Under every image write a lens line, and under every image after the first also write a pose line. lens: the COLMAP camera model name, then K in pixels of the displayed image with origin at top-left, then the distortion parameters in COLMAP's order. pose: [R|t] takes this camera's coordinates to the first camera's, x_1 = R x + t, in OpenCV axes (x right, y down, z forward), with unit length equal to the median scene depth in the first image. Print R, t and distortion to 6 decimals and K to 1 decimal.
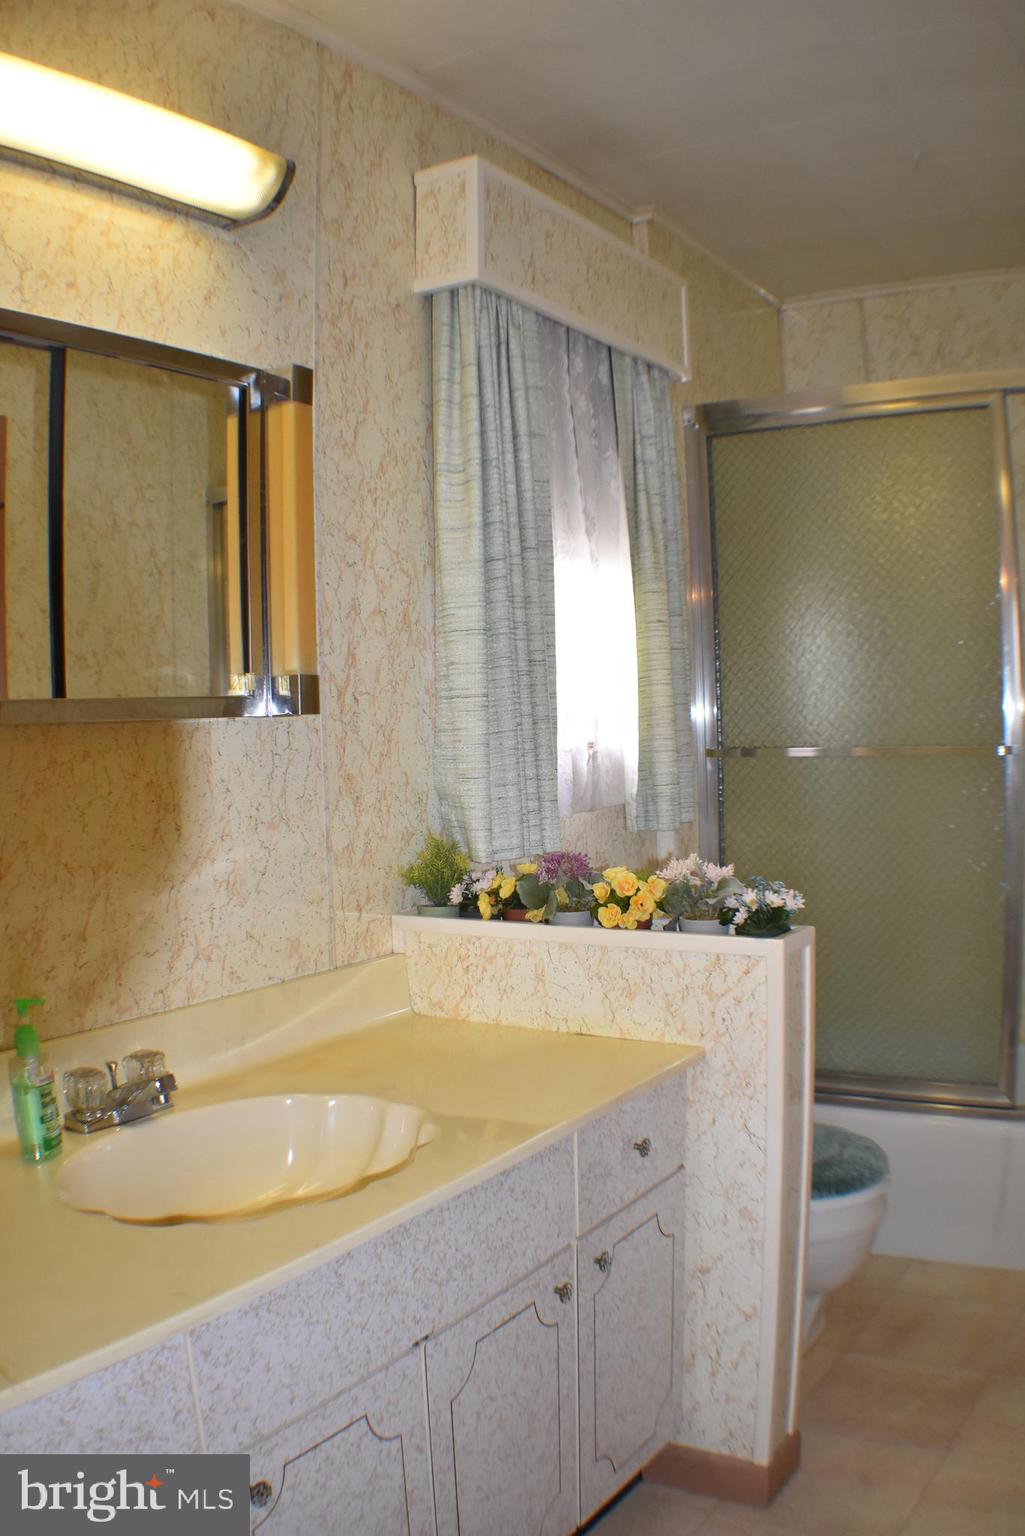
lens RADIAL K [[1279.7, 0, 512.2], [0, 1279.7, 797.1], [0, 0, 1]] dist [-0.320499, 0.086848]
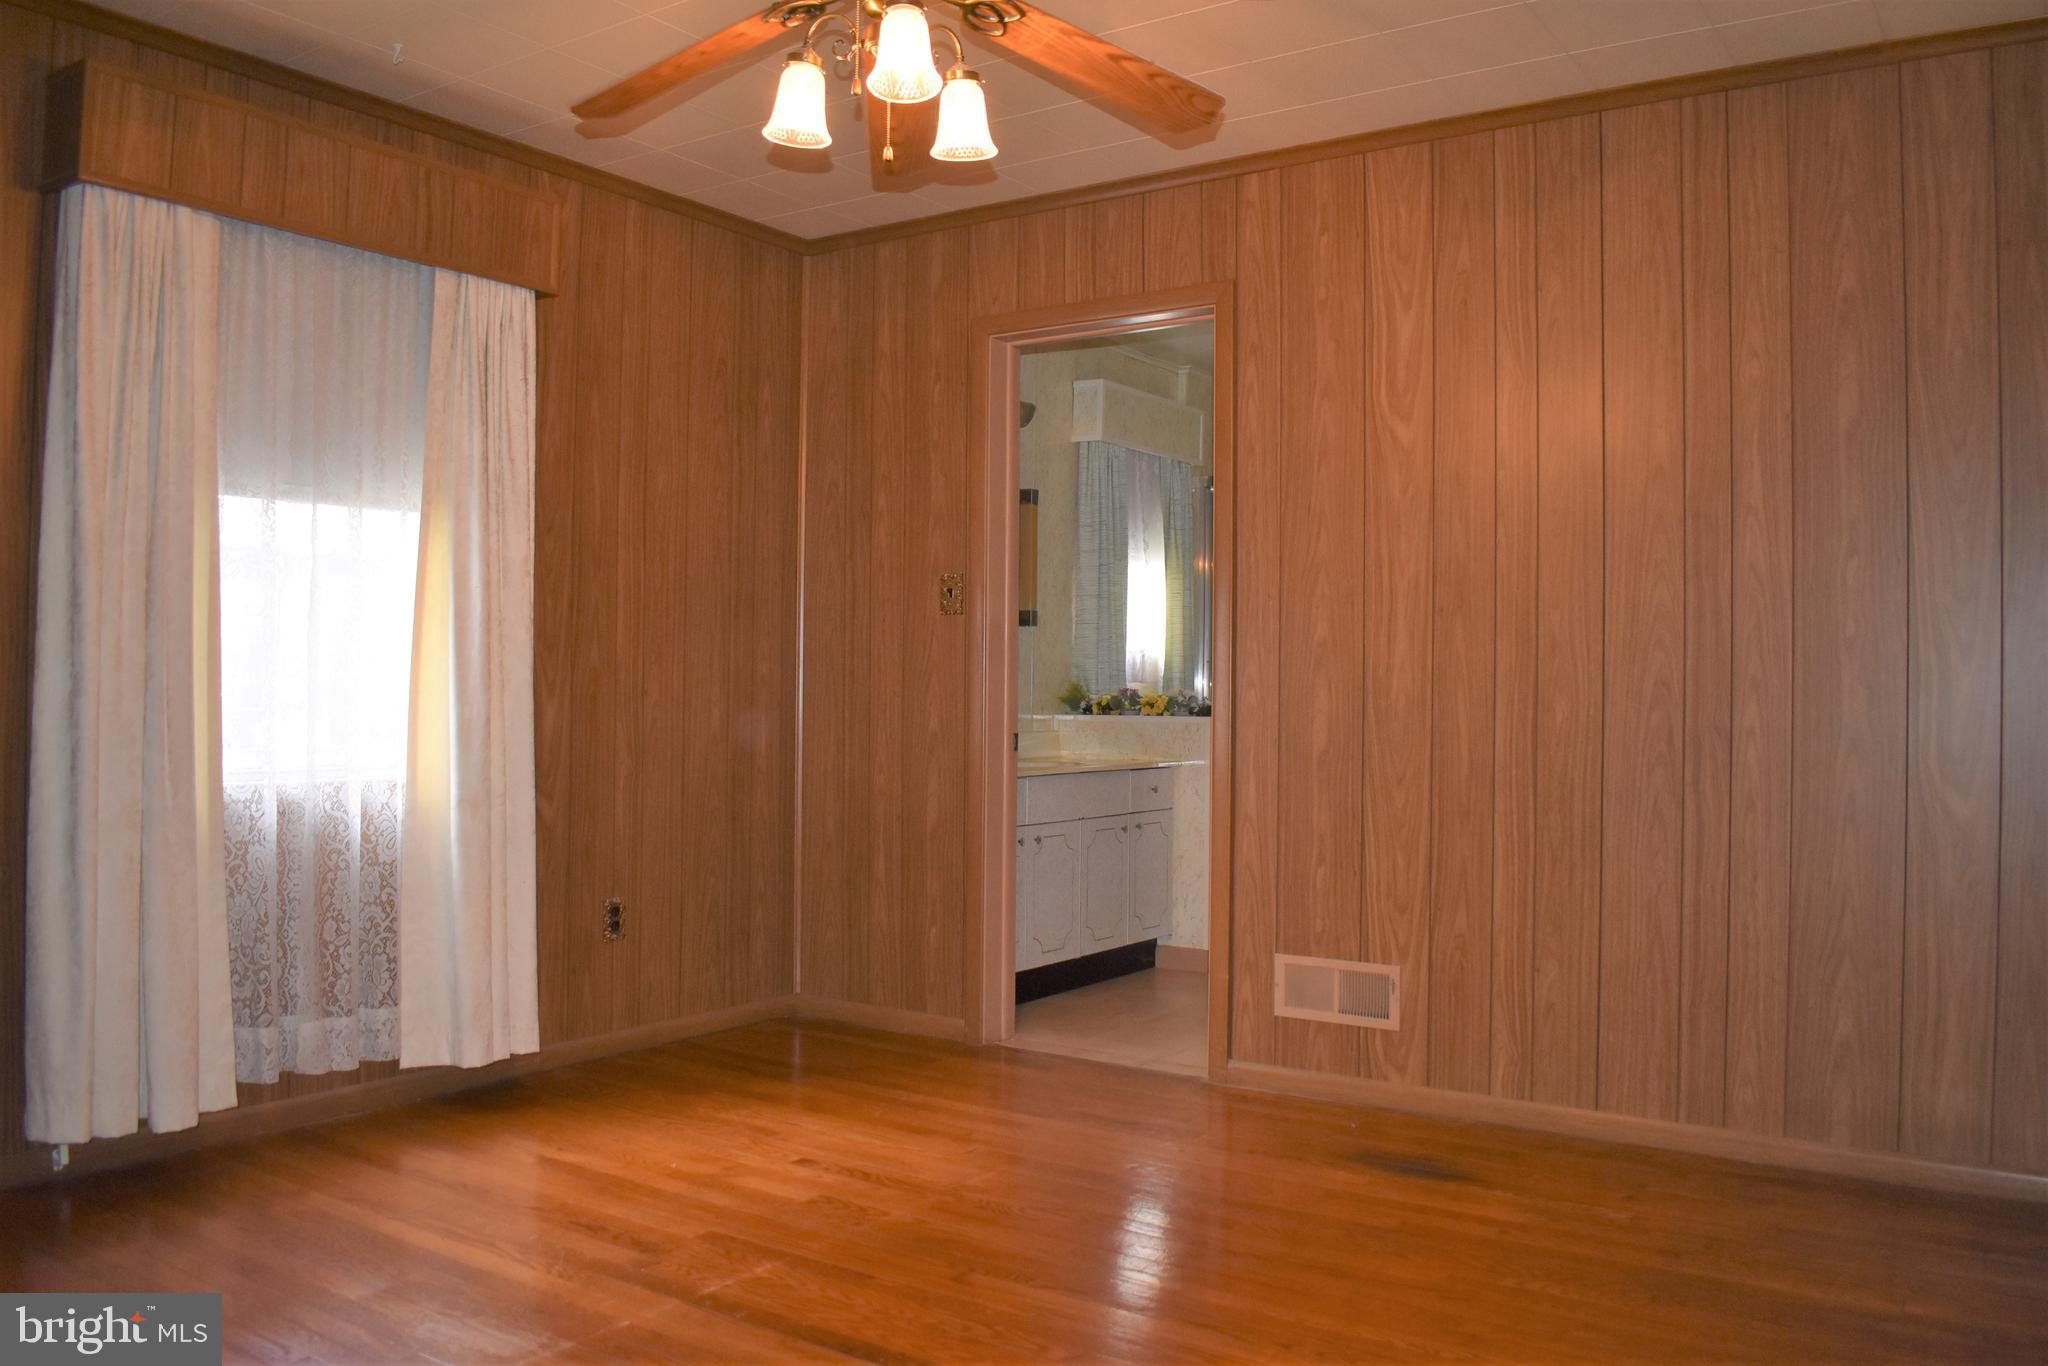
lens RADIAL K [[1595.5, 0, 1025.8], [0, 1595.5, 677.6], [0, 0, 1]] dist [-0.097232, 0.012057]
pose [[0.999013, 0.040639, -0.017952, -0.097861], [-0.041786, 0.996744, -0.068954, 0.233610], [0.015091, 0.069637, 0.997458, -1.970849]]
